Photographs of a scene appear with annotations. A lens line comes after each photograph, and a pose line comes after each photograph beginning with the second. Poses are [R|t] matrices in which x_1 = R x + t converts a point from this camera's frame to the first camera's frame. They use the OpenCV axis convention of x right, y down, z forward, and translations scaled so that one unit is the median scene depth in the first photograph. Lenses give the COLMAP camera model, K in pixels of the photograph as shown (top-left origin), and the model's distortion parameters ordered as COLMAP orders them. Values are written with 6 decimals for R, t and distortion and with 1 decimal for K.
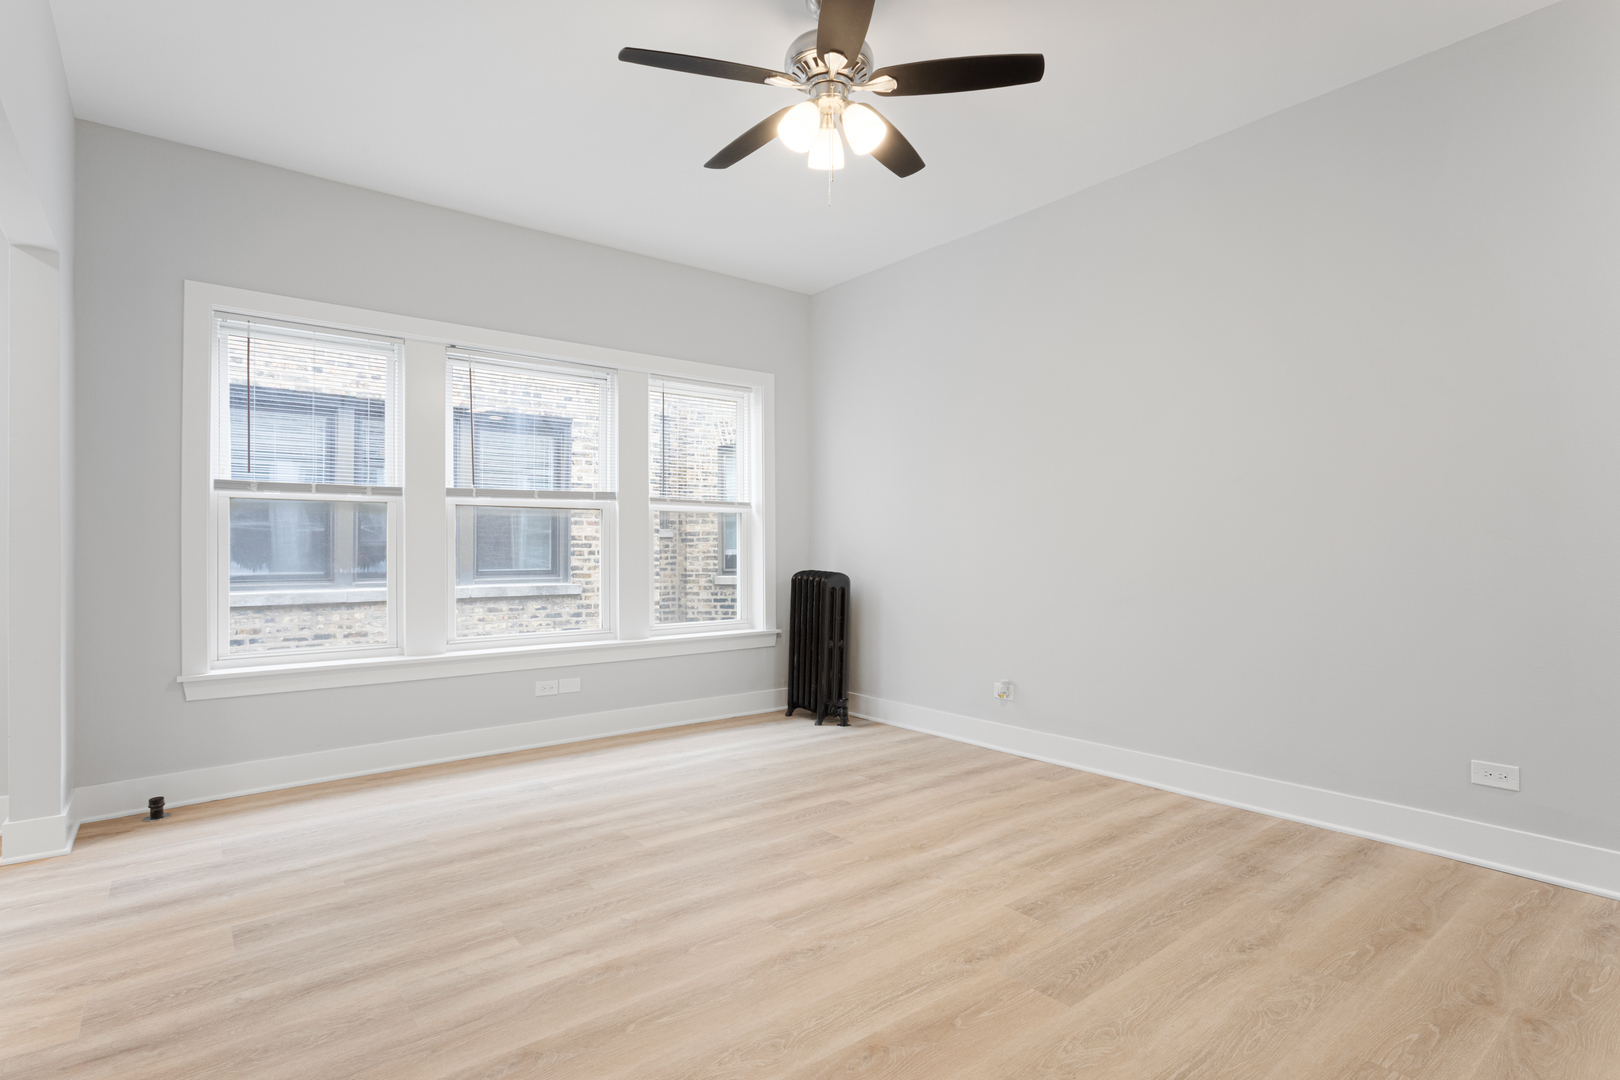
lens RADIAL K [[800.2, 0, 810.0], [0, 800.2, 540.0], [0, 0, 1]] dist [-0.007937, 0.000675]
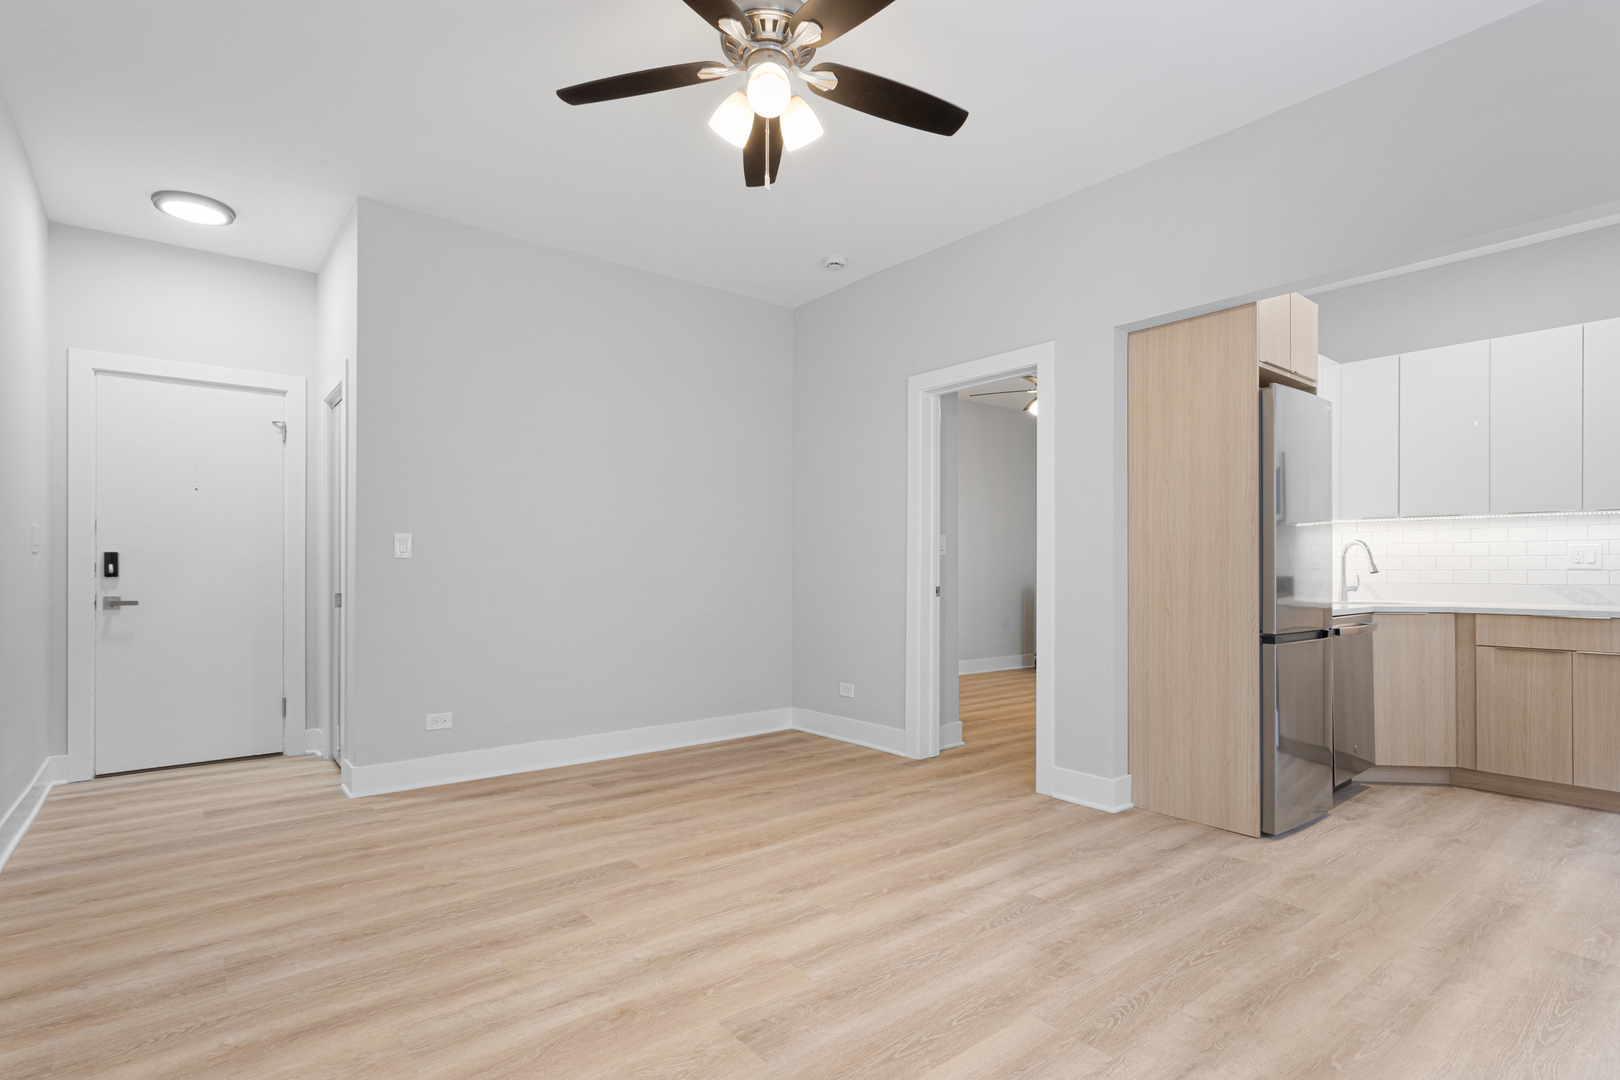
lens RADIAL K [[797.2, 0, 811.5], [0, 797.2, 563.2], [0, 0, 1]] dist [0.003008, 0.001527]
pose [[-0.999917, 0.000707, -0.012846, -0.010736], [0.000887, 0.999901, -0.014052, 0.012749], [0.012835, -0.014062, -0.999819, 1.449973]]
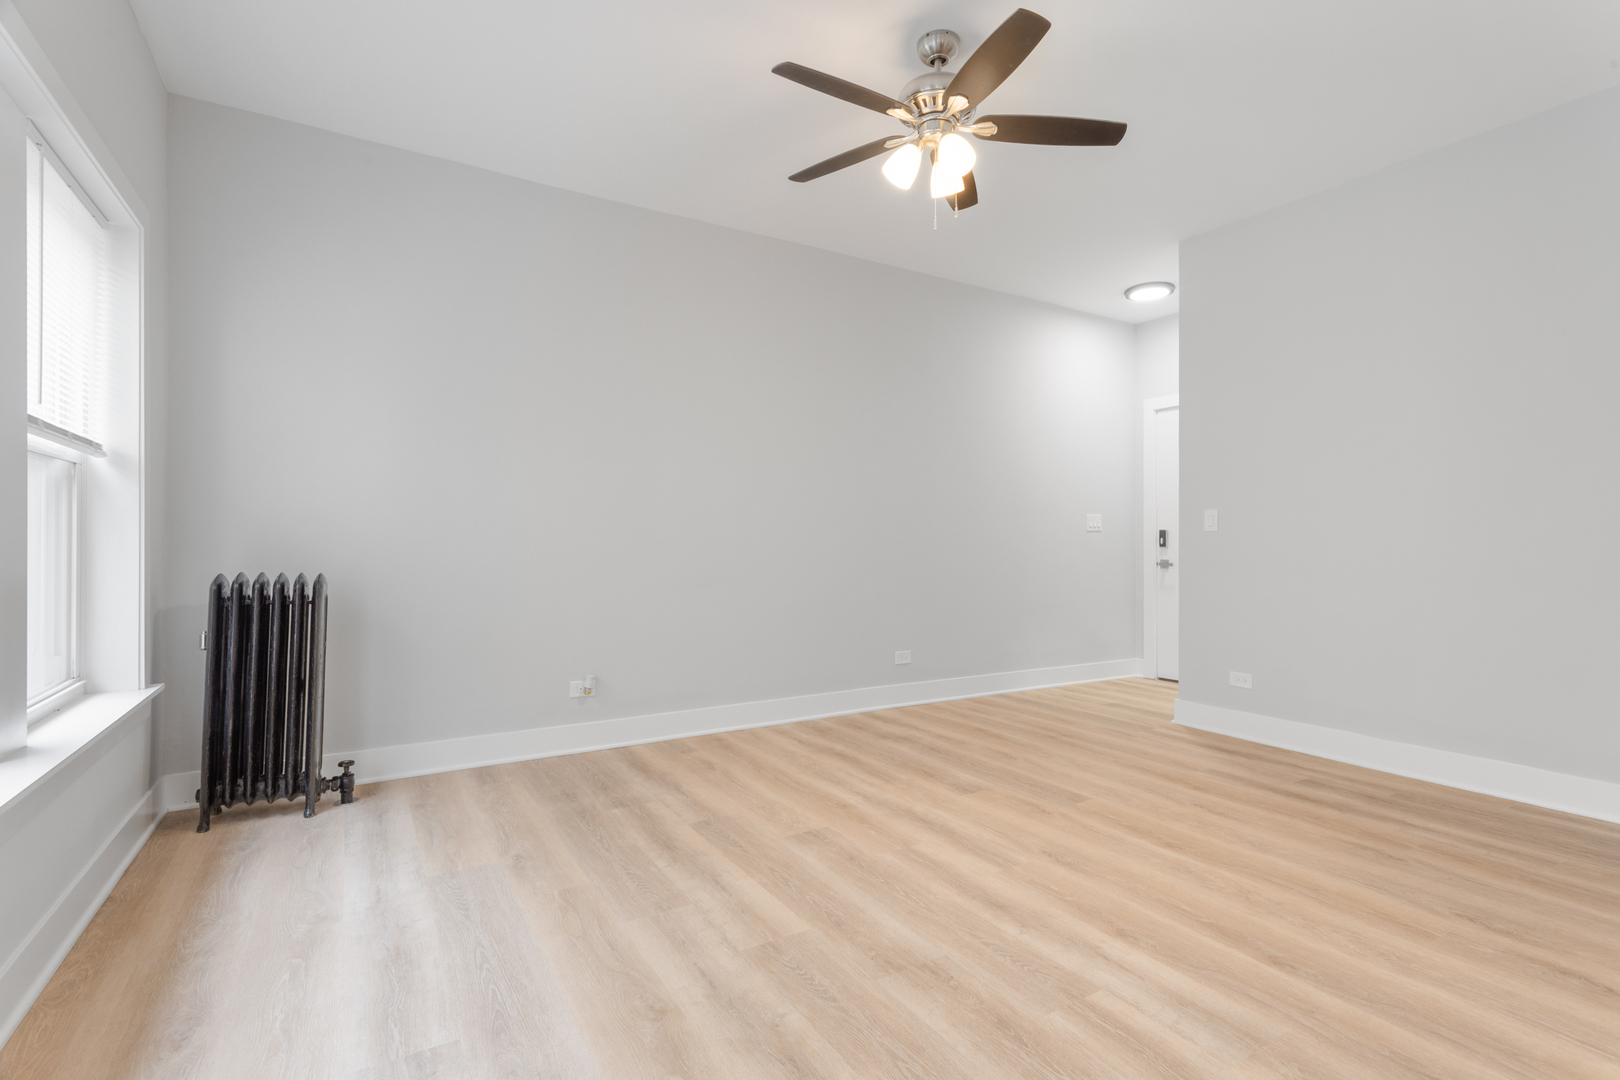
lens RADIAL K [[770.3, 0, 807.1], [0, 770.3, 544.2], [0, 0, 1]] dist [0.002313, 0.000300]
pose [[0.126065, -0.001169, 0.992021, -0.807094], [-0.011700, 0.999928, 0.002665, 0.014626], [-0.991953, -0.011942, 0.126043, 0.793551]]
